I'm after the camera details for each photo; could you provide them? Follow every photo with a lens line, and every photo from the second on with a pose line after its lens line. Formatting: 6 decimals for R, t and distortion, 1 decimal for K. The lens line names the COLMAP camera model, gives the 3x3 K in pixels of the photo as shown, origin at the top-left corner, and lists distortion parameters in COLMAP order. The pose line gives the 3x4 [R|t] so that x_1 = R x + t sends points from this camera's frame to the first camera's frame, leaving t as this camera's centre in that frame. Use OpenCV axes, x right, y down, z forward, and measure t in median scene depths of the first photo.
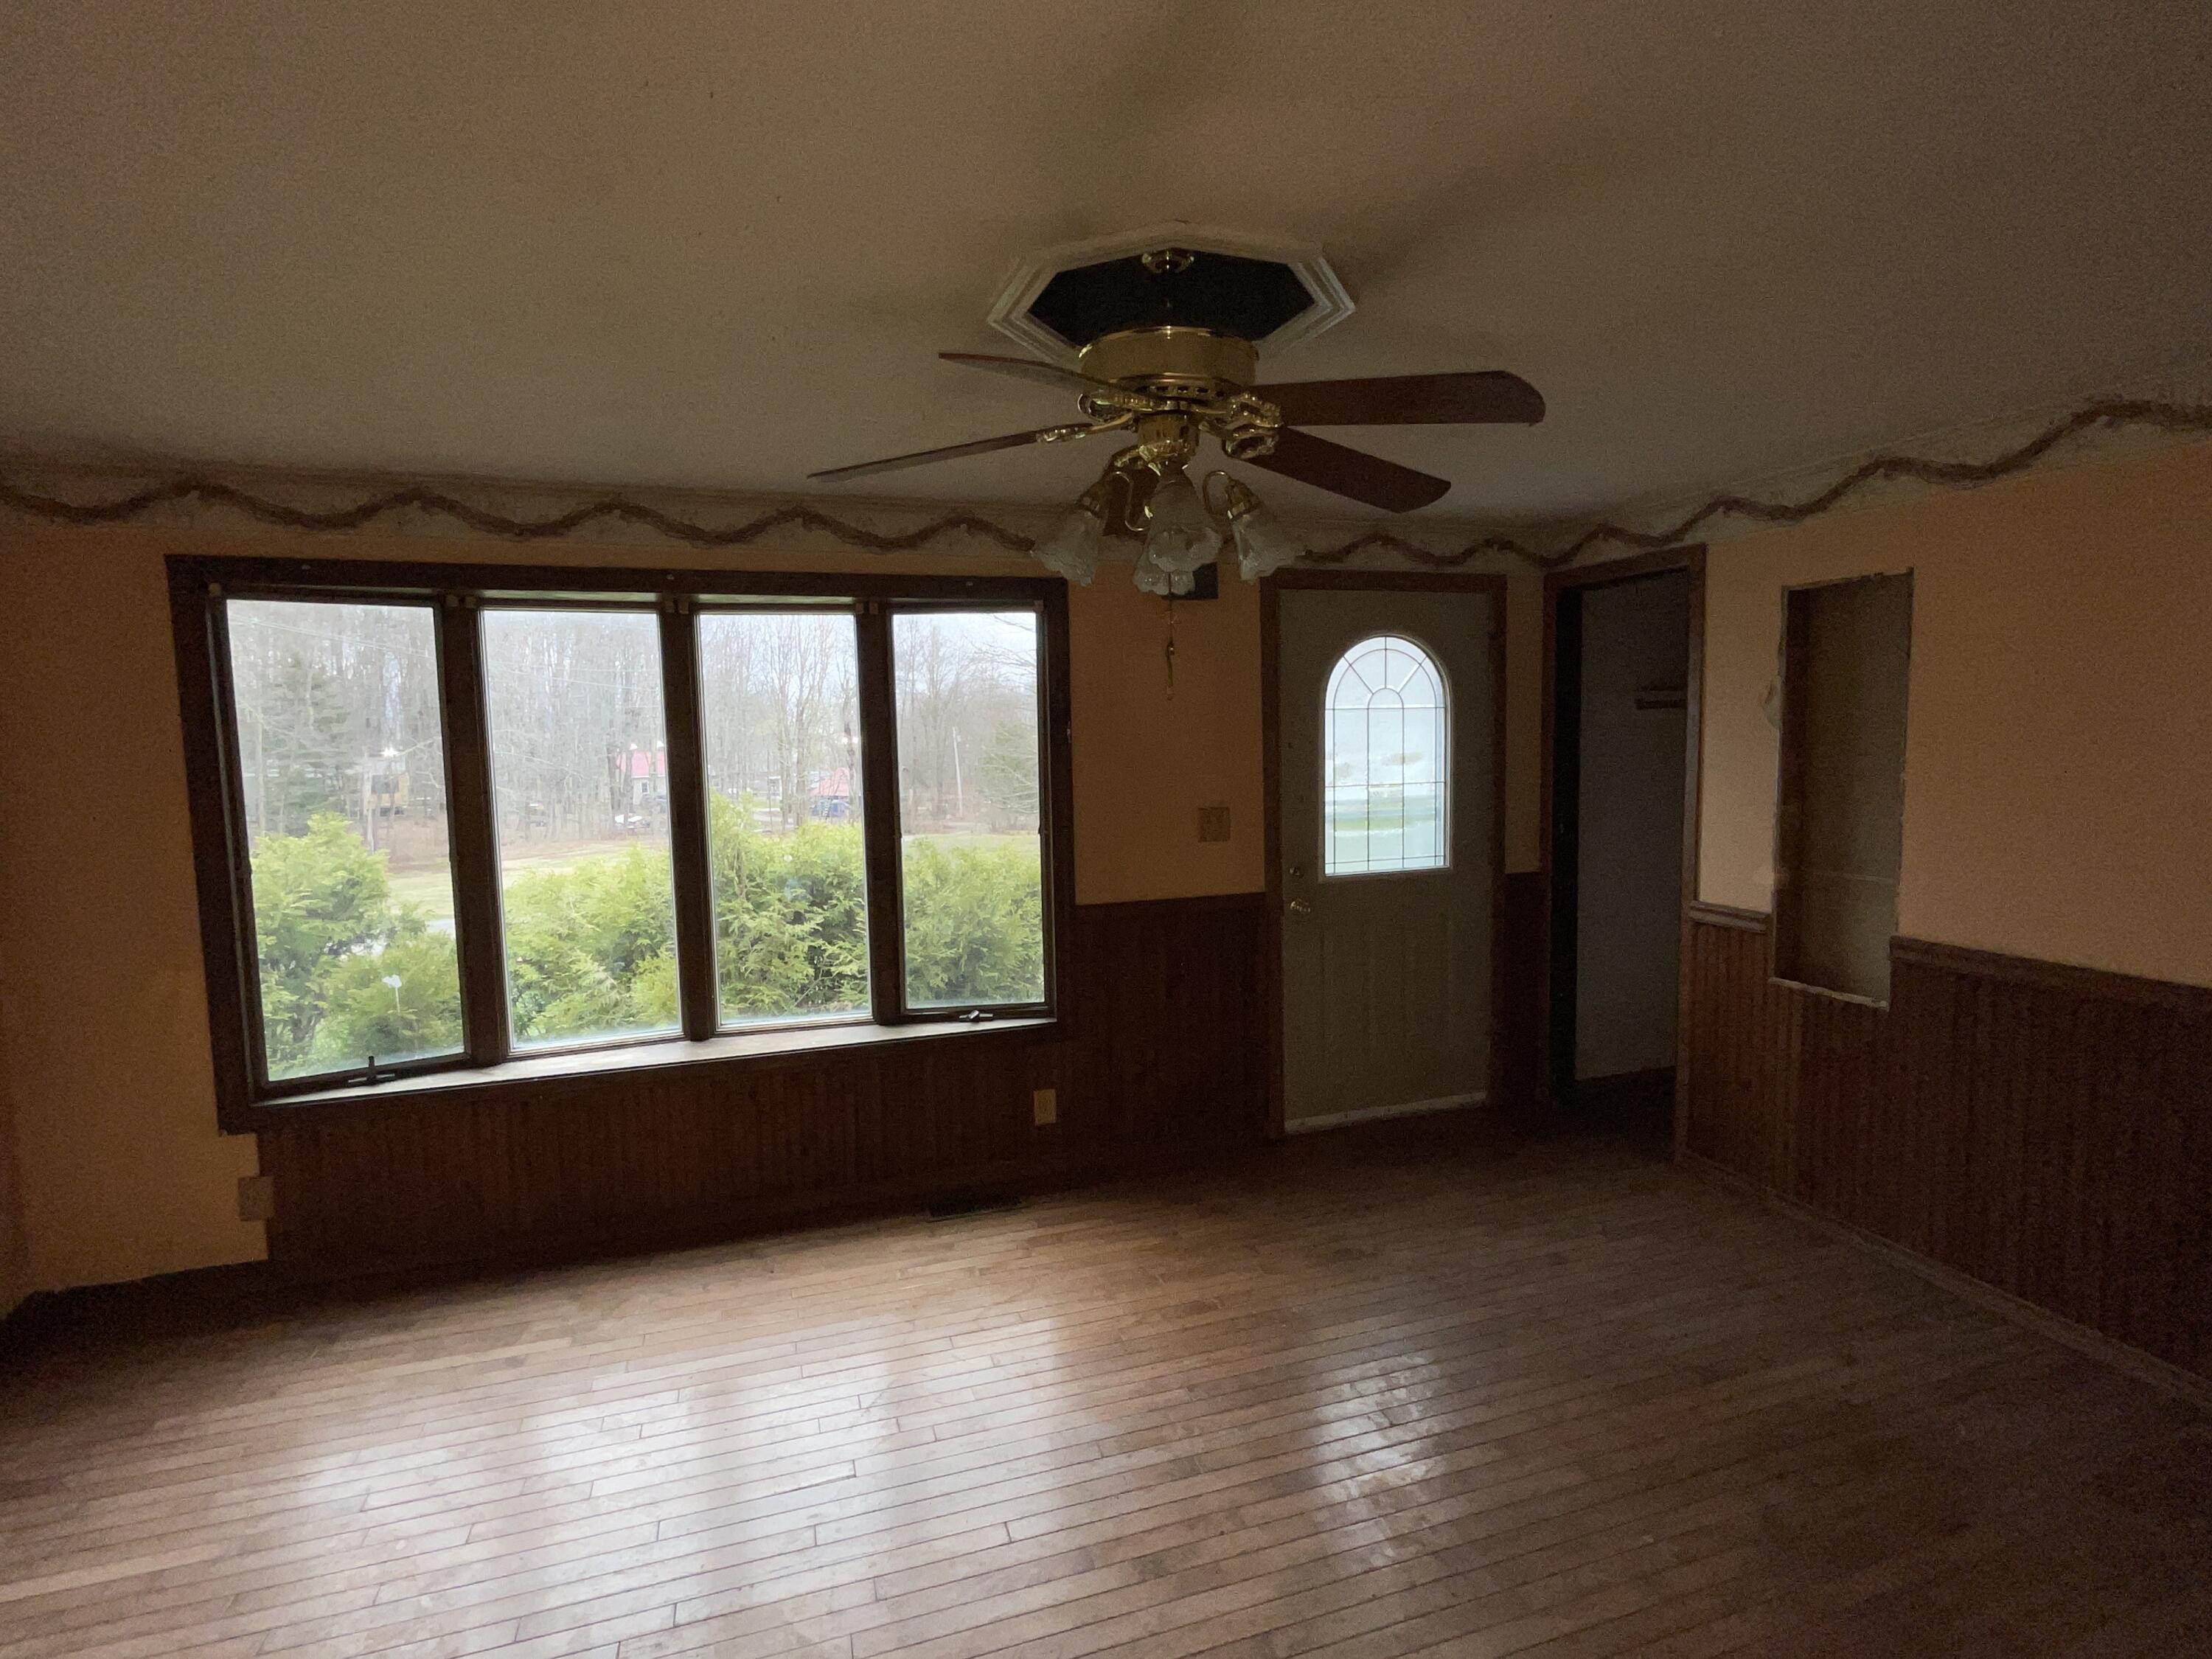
lens RADIAL K [[1101.9, 0, 1089.8], [0, 1101.9, 835.6], [0, 0, 1]] dist [0.005348, -0.002258]
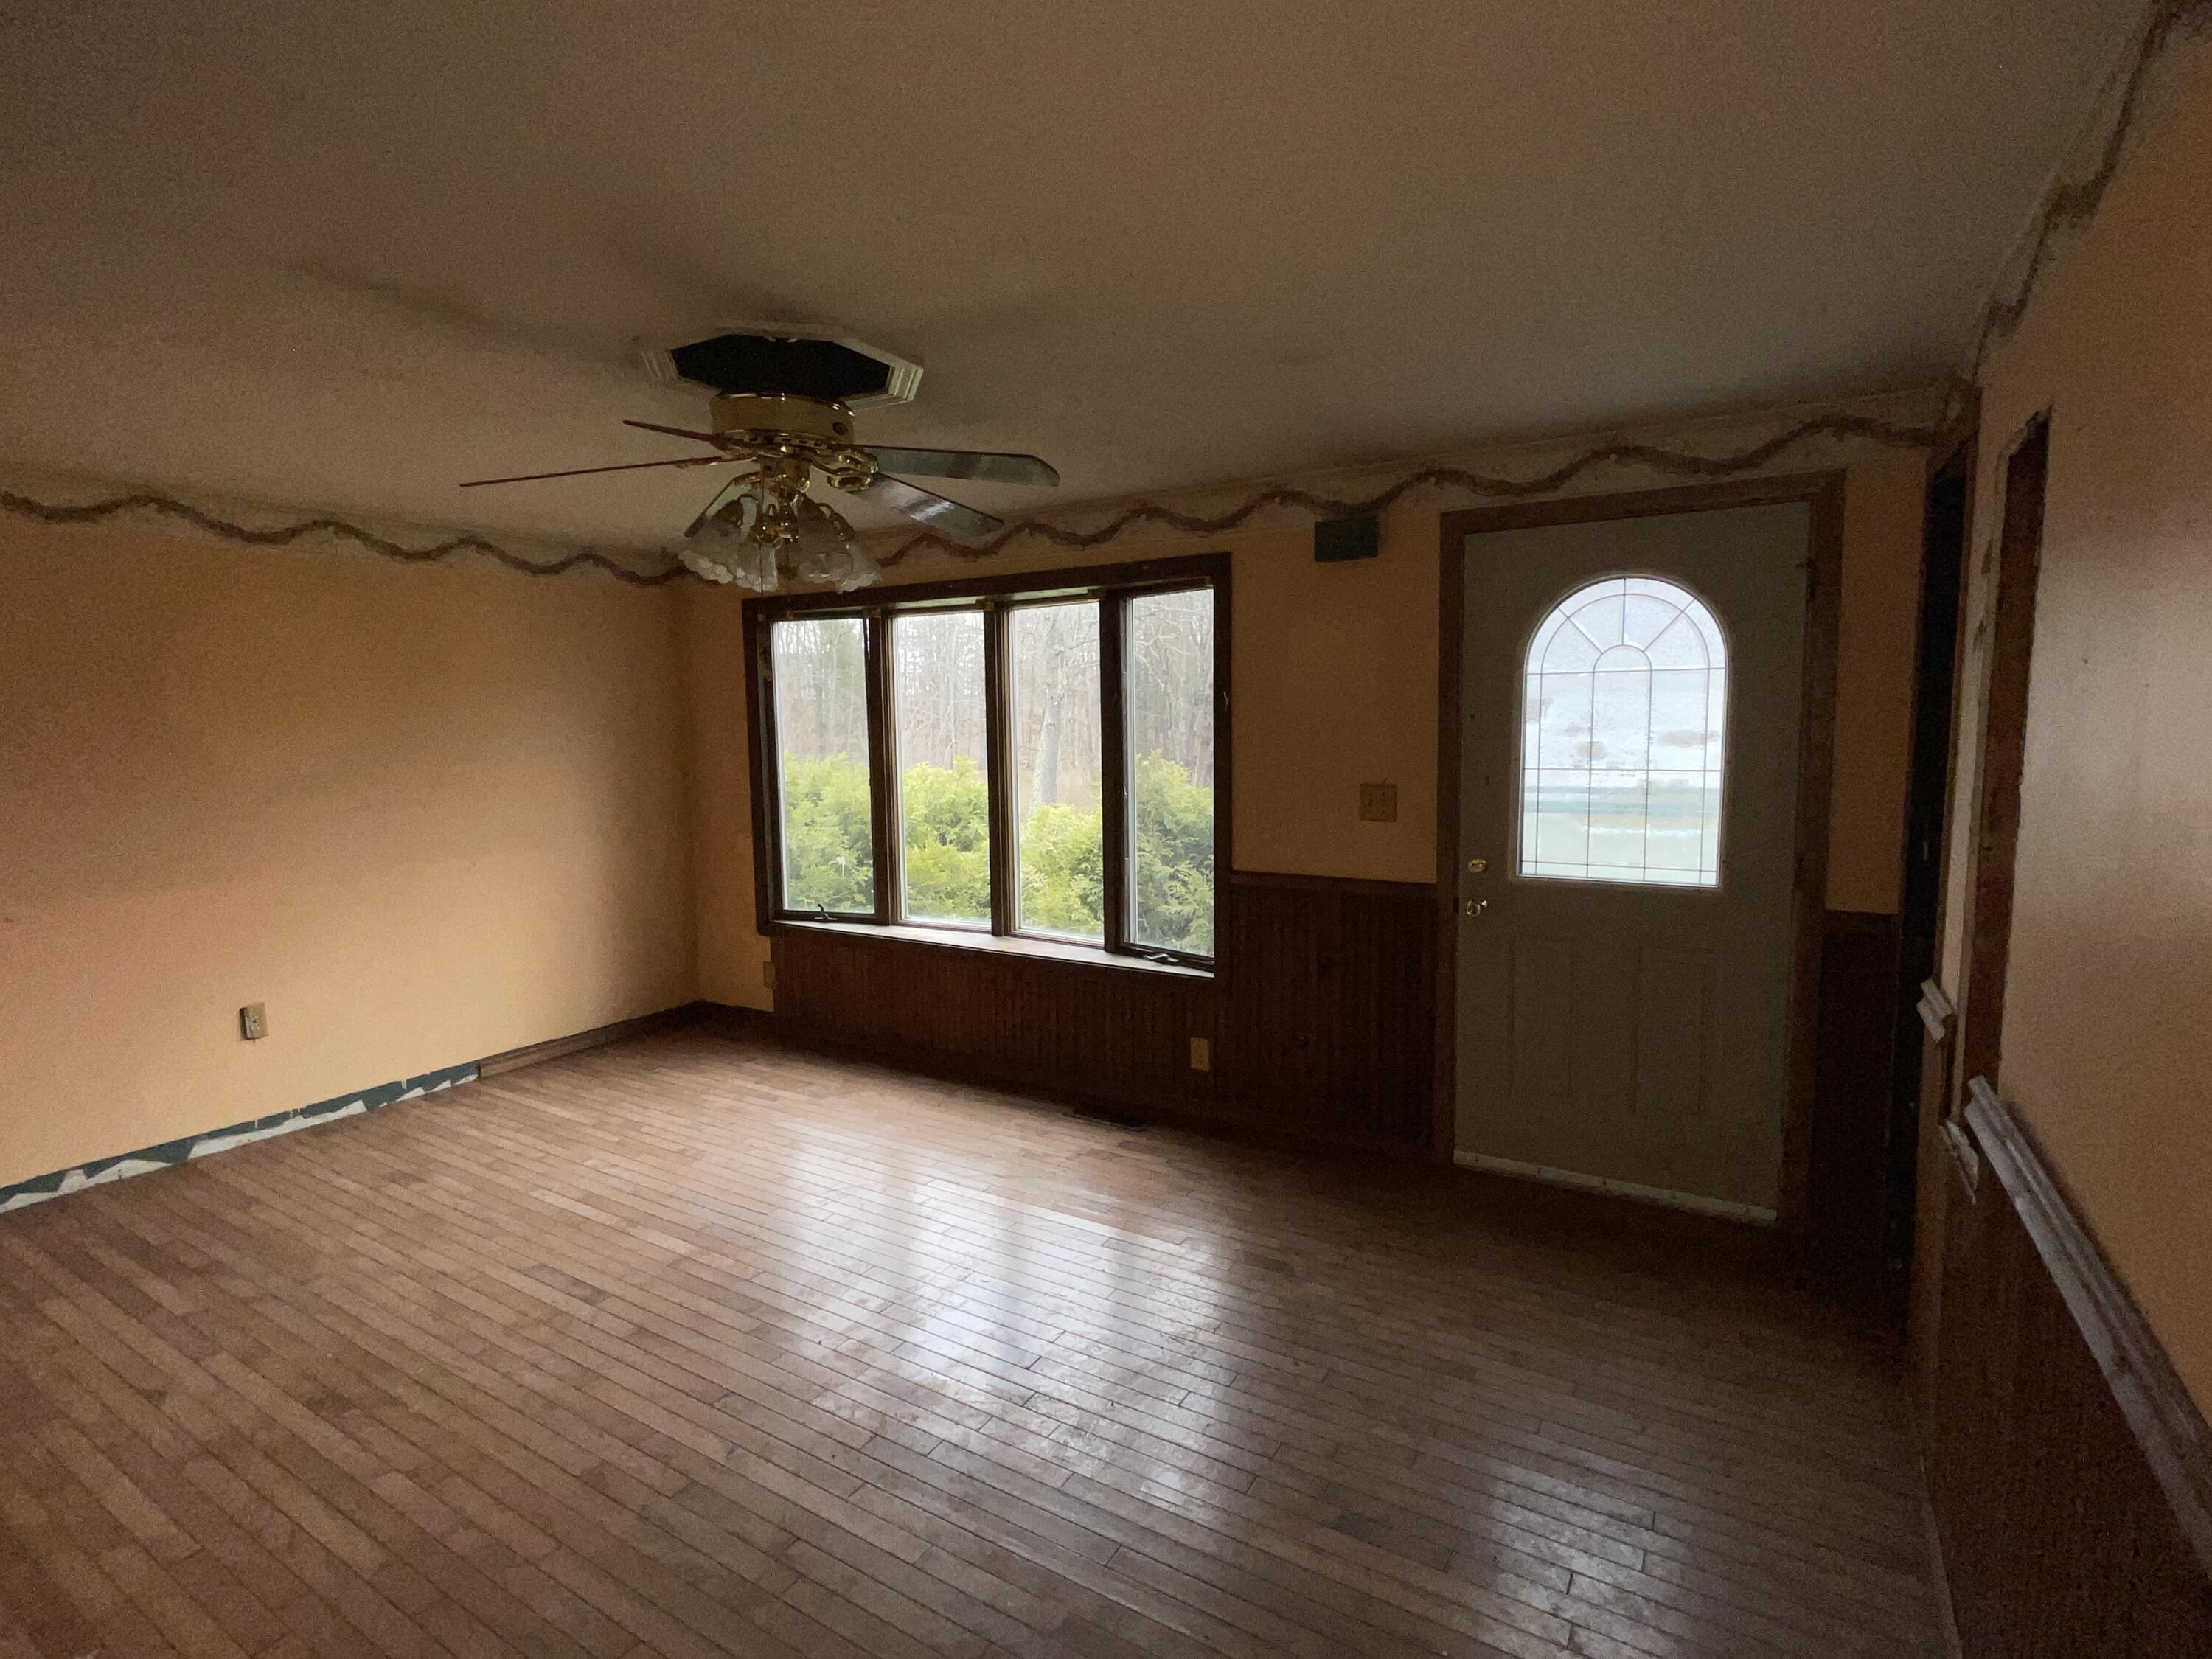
lens RADIAL K [[1101.9, 0, 1083.6], [0, 1101.9, 825.3], [0, 0, 1]] dist [0.005348, -0.002258]
pose [[0.635761, 0.091586, -0.766433, 0.698622], [-0.065876, 0.995751, 0.064344, -0.035861], [0.769070, 0.009582, 0.639093, 0.235592]]
